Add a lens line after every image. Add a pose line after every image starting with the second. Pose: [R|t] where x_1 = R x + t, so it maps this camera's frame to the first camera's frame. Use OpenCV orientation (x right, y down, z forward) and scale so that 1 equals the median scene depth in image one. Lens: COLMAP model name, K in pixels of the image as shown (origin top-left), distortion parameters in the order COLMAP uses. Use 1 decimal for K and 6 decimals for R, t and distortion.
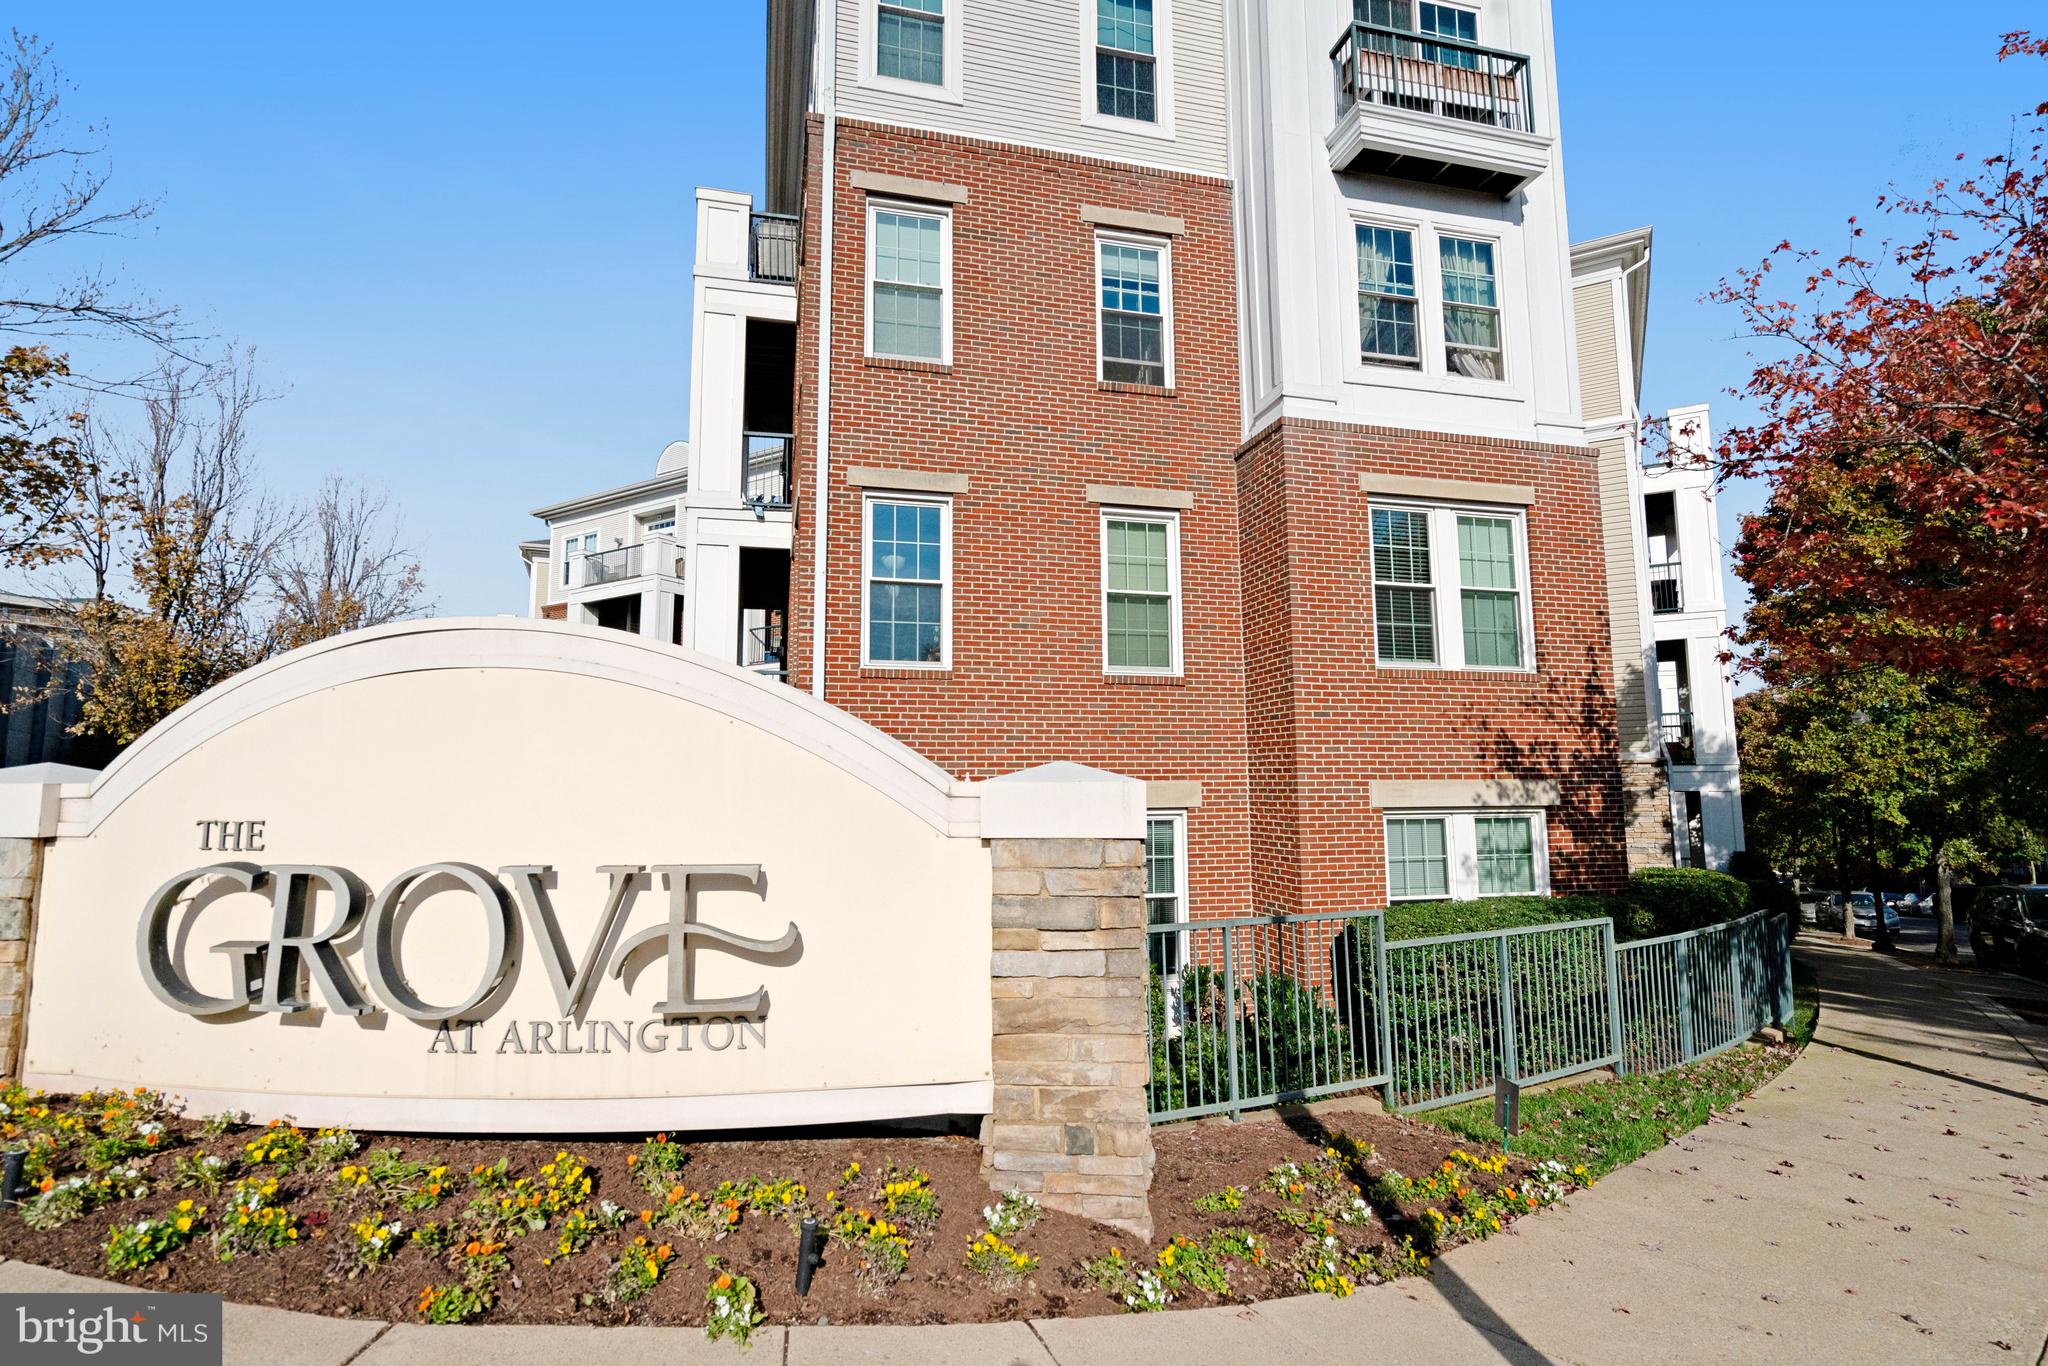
lens RADIAL K [[986.2, 0, 1022.5], [0, 986.2, 687.0], [0, 0, 1]] dist [-0.010247, -0.001845]
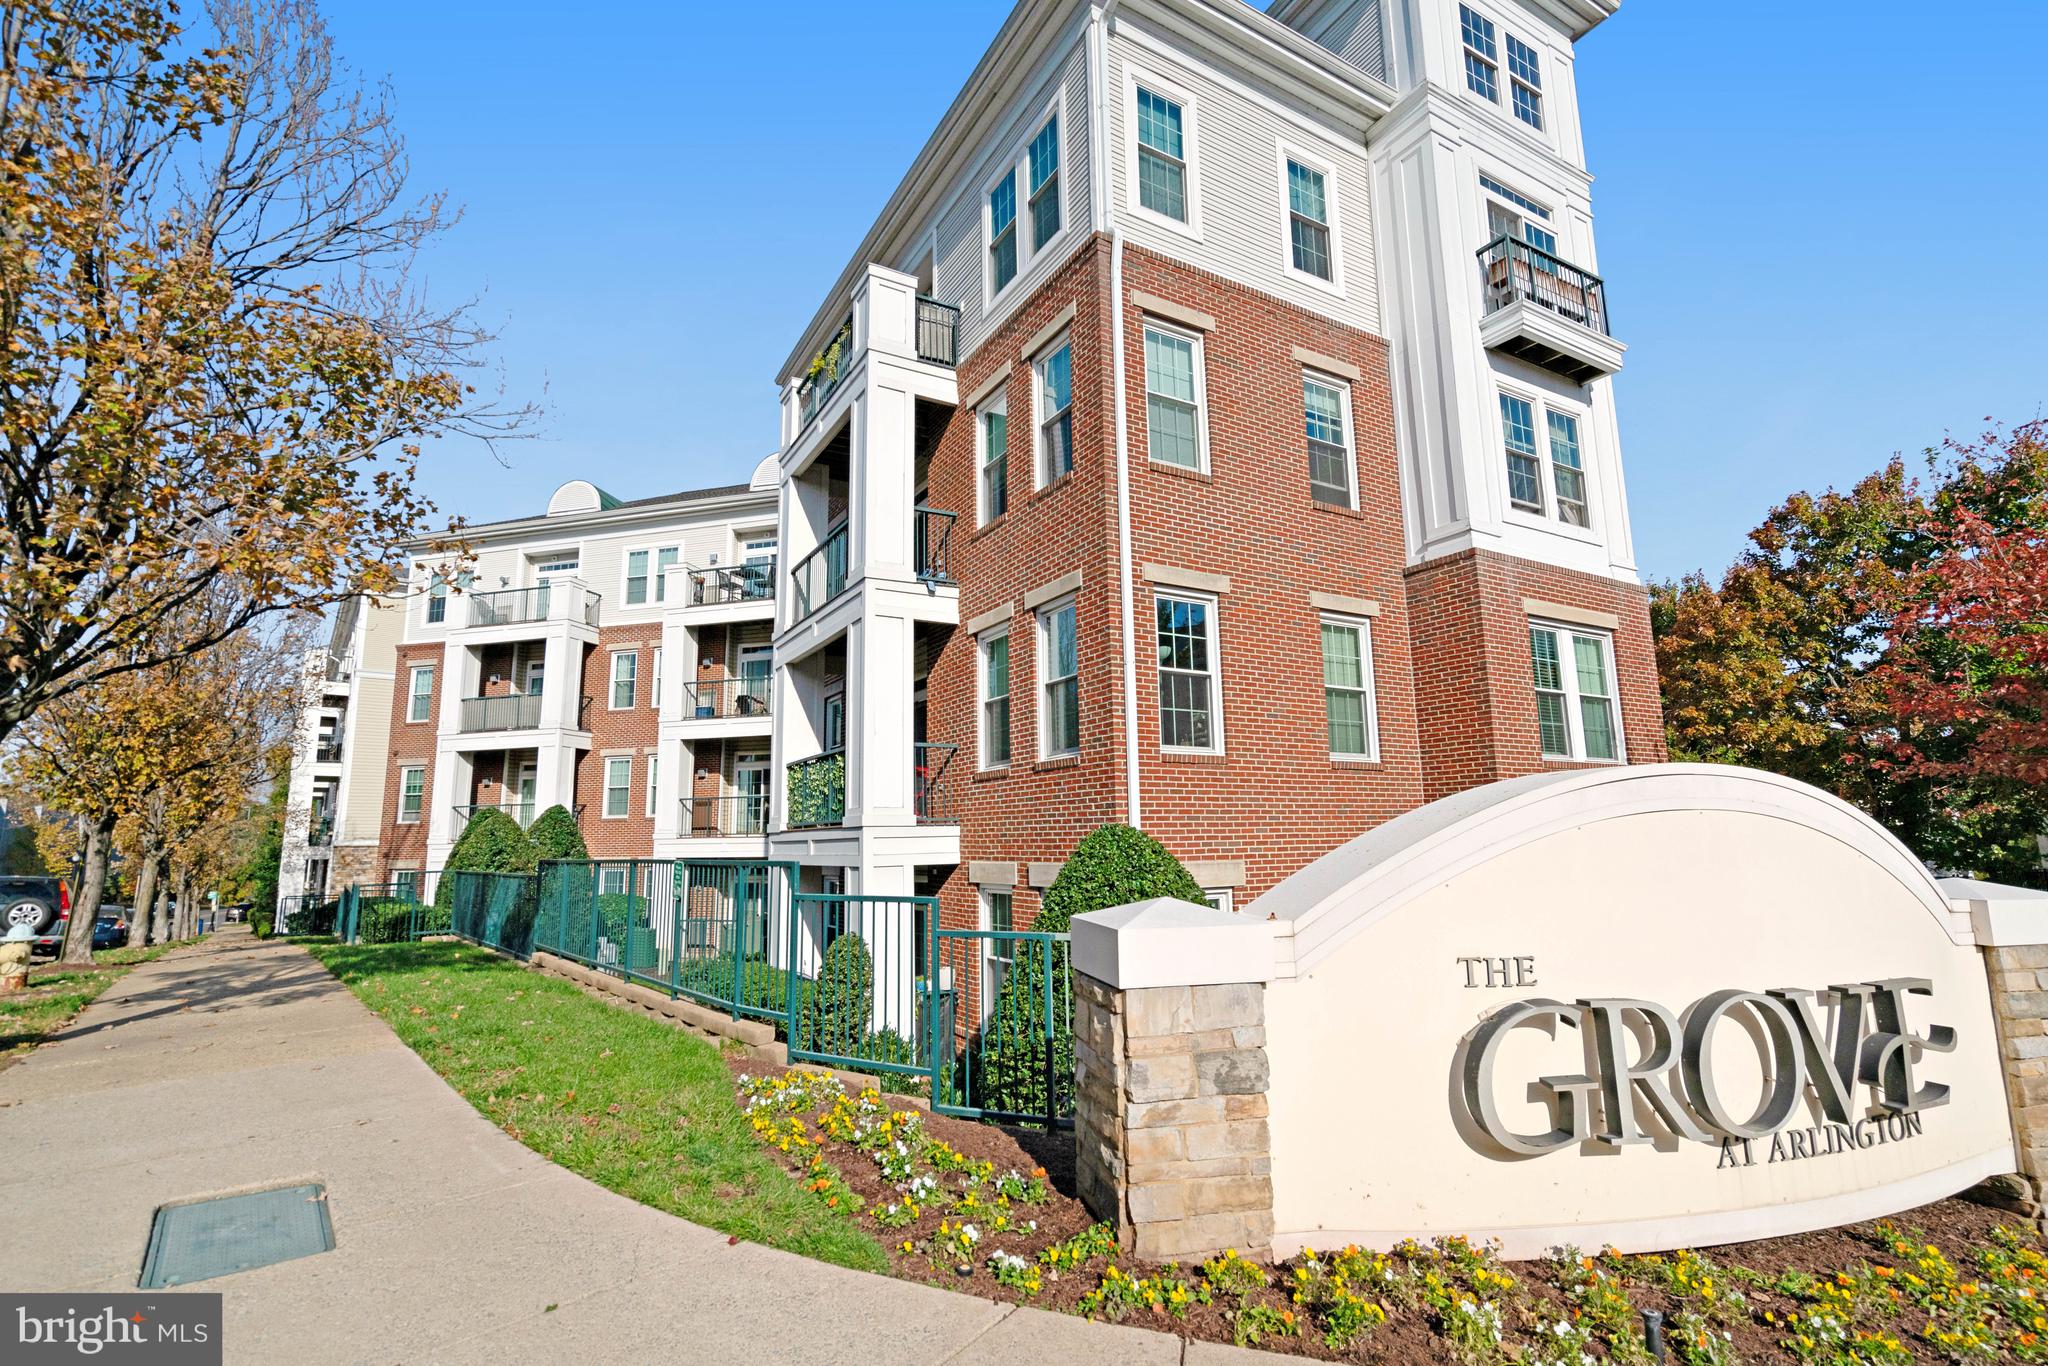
lens RADIAL K [[943.7, 0, 1018.9], [0, 943.7, 682.1], [0, 0, 1]] dist [-0.000974, 0.000431]
pose [[0.961796, 0.038975, 0.270977, -0.541168], [-0.023205, 0.997858, -0.061160, -0.027552], [-0.272780, 0.052535, 0.960641, 0.058079]]
